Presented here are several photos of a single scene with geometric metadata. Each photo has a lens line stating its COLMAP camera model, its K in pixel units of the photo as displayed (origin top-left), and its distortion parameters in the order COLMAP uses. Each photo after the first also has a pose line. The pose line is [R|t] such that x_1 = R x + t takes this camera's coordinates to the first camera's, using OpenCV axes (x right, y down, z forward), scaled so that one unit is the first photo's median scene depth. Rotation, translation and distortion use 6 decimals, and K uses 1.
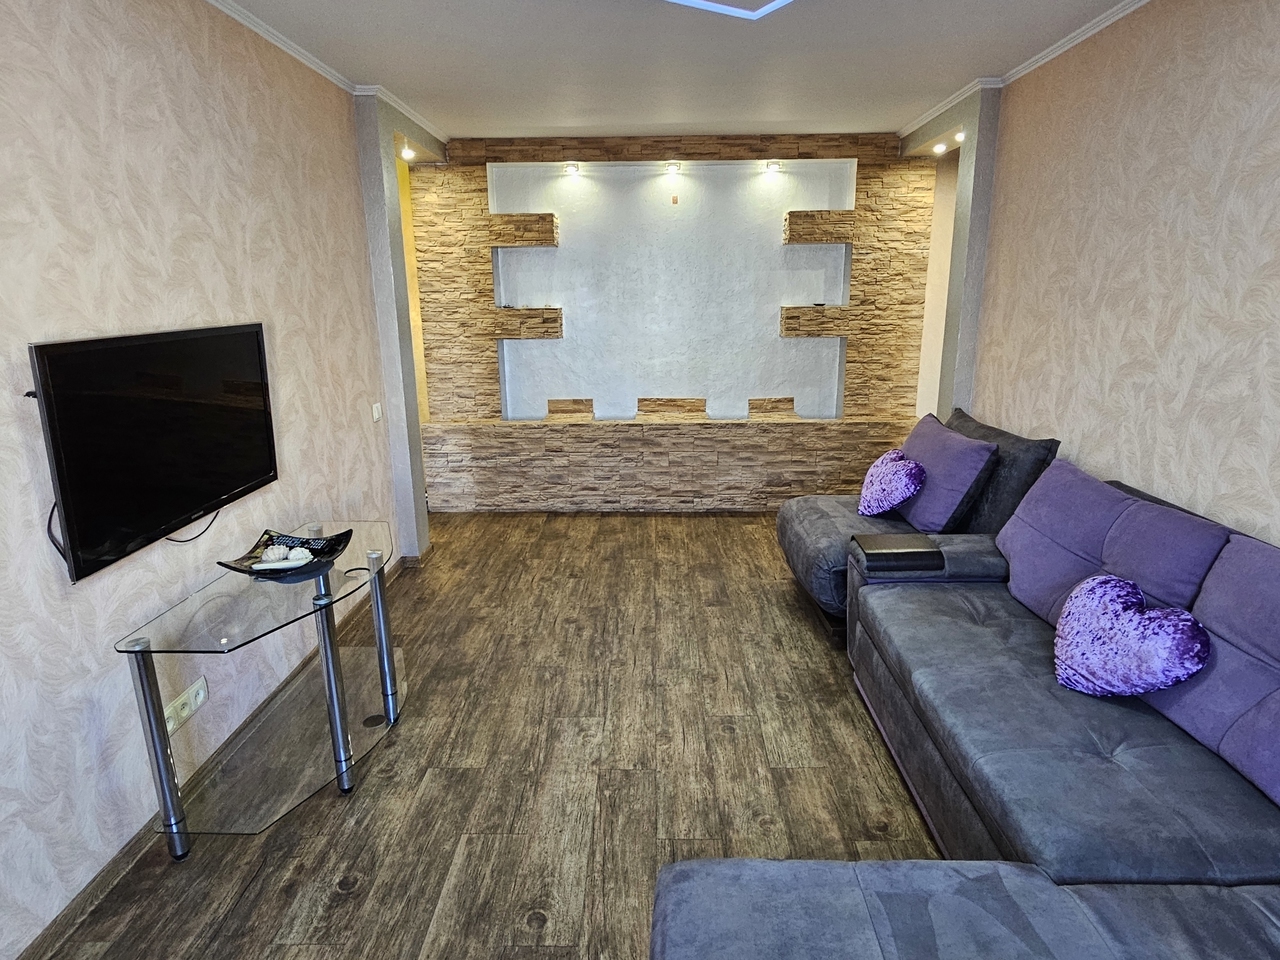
lens RADIAL K [[720.7, 0, 644.8], [0, 720.7, 476.6], [0, 0, 1]] dist [-0.004767, 0.000257]
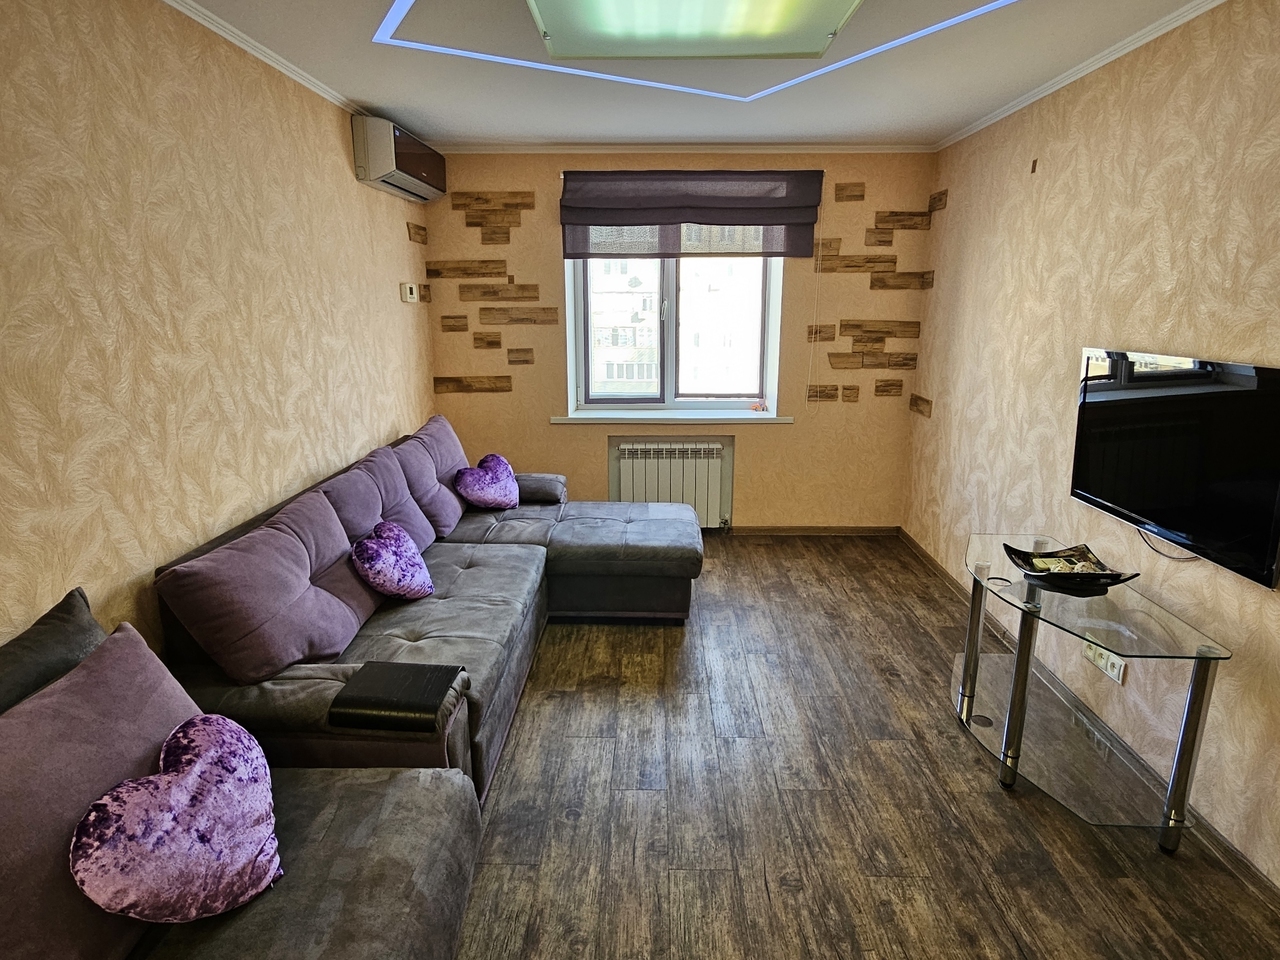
lens RADIAL K [[720.7, 0, 644.8], [0, 720.7, 476.6], [0, 0, 1]] dist [-0.004767, 0.000257]
pose [[-0.999936, 0.009259, 0.006513, 0.073681], [0.011236, 0.881920, 0.471266, -0.315746], [-0.001381, 0.471309, -0.881967, 1.145152]]
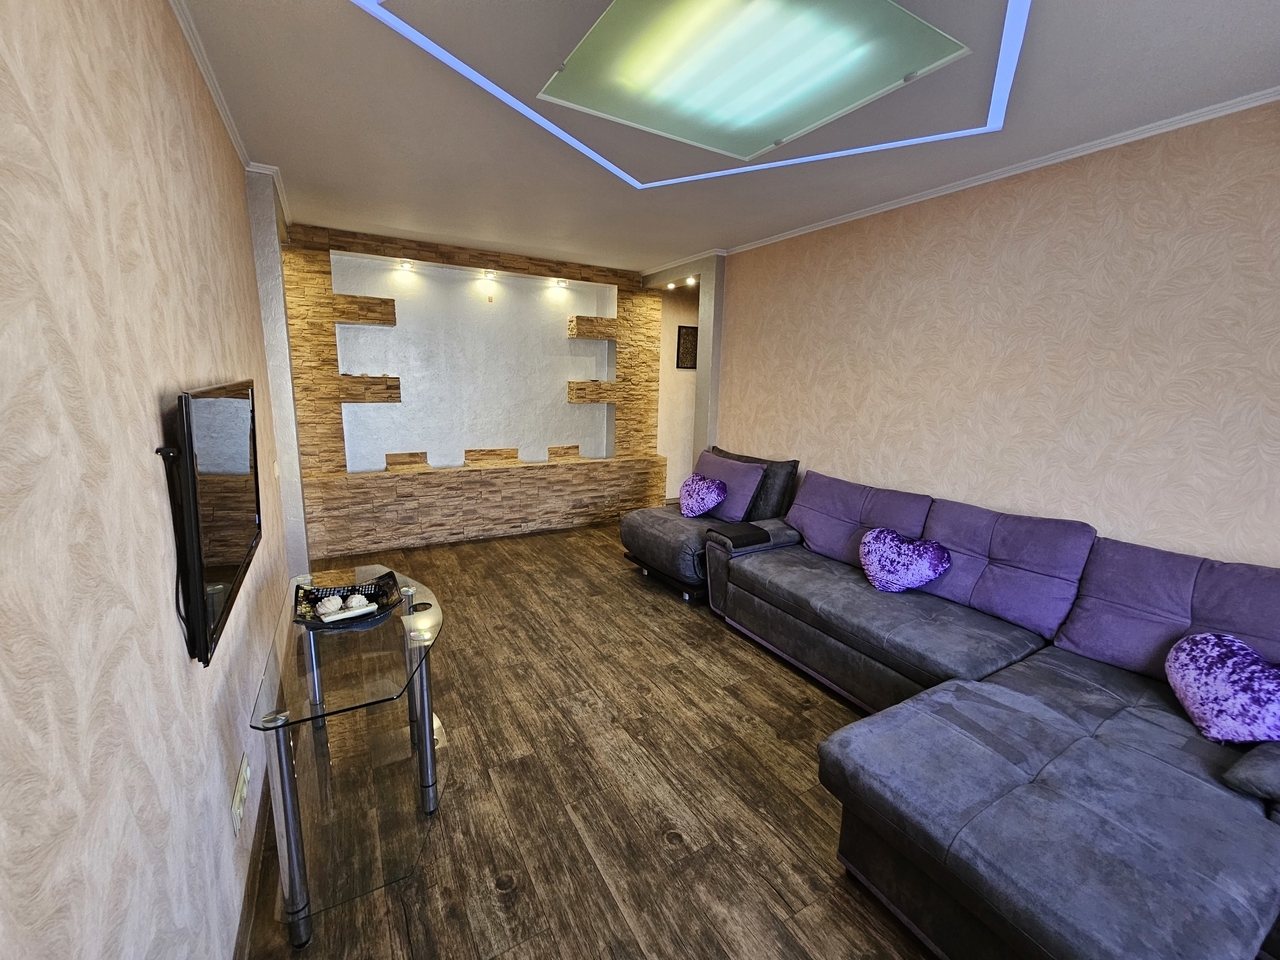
lens RADIAL K [[525.3, 0, 644.5], [0, 525.3, 473.2], [0, 0, 1]] dist [-0.003291, 0.000982]
pose [[0.855976, -0.061094, 0.513393, -0.308682], [0.094021, 0.994830, -0.038374, -0.004401], [-0.508395, 0.081117, 0.857295, 0.077053]]
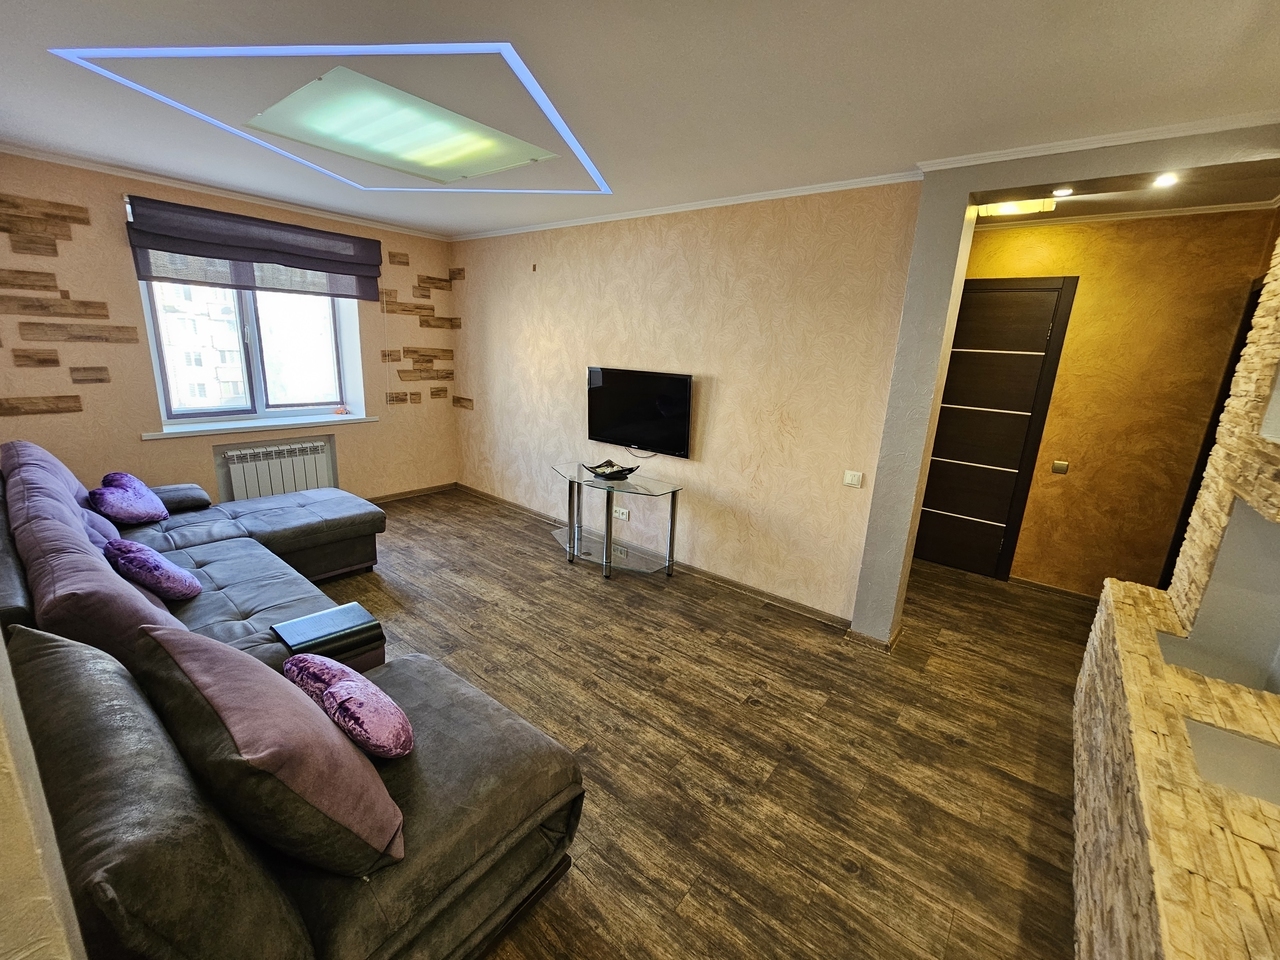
lens RADIAL K [[525.3, 0, 644.5], [0, 525.3, 473.2], [0, 0, 1]] dist [-0.003291, 0.000982]
pose [[-0.613183, 0.166805, -0.772128, 0.439385], [-0.238566, 0.892707, 0.382310, -0.328944], [0.753055, 0.418629, -0.507599, 1.175011]]
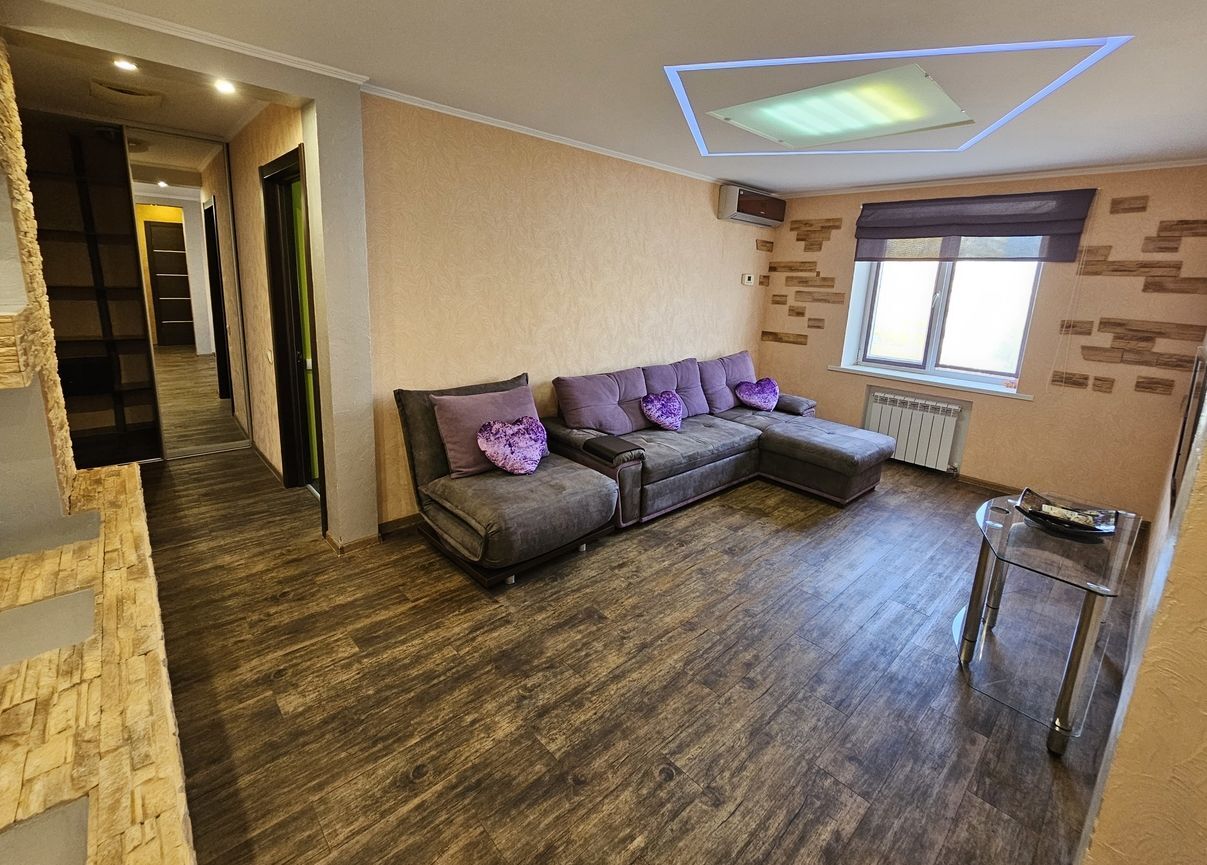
lens RADIAL K [[525.2, 0, 599.0], [0, 525.2, 384.9], [0, 0, 1]] dist [-0.000324, -0.000091]
pose [[-0.686638, -0.165846, 0.707830, -0.333661], [0.142439, 0.924072, 0.354687, -0.341141], [-0.712909, 0.344364, -0.610880, 1.272497]]
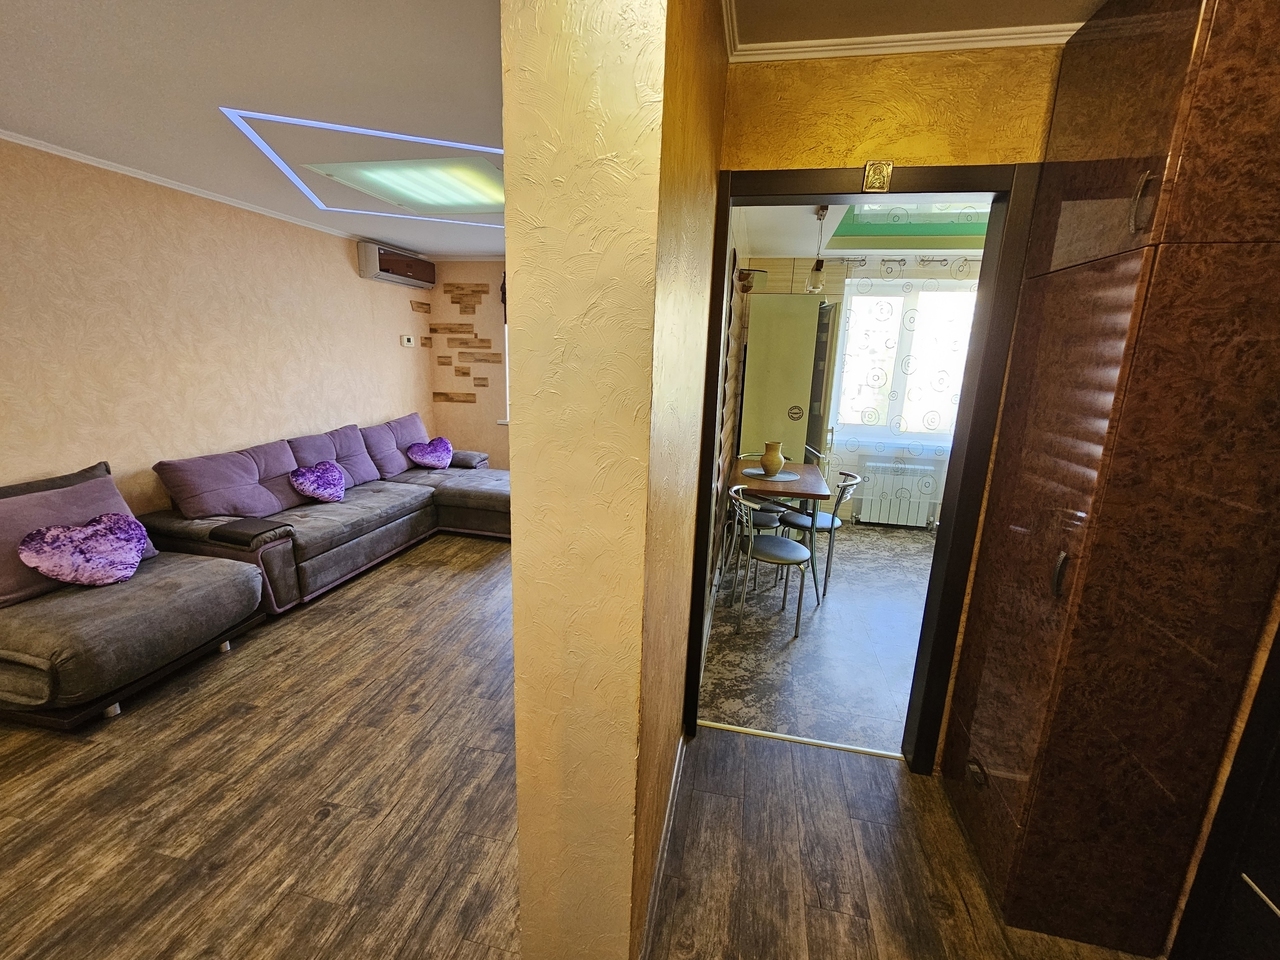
lens RADIAL K [[527.7, 0, 640.0], [0, 527.7, 472.6], [0, 0, 1]] dist [0.000728, 0.001255]
pose [[-0.979767, -0.067611, 0.188374, -0.464198], [0.024605, 0.893382, 0.448624, -0.349820], [-0.198622, 0.444182, -0.873643, 1.295261]]
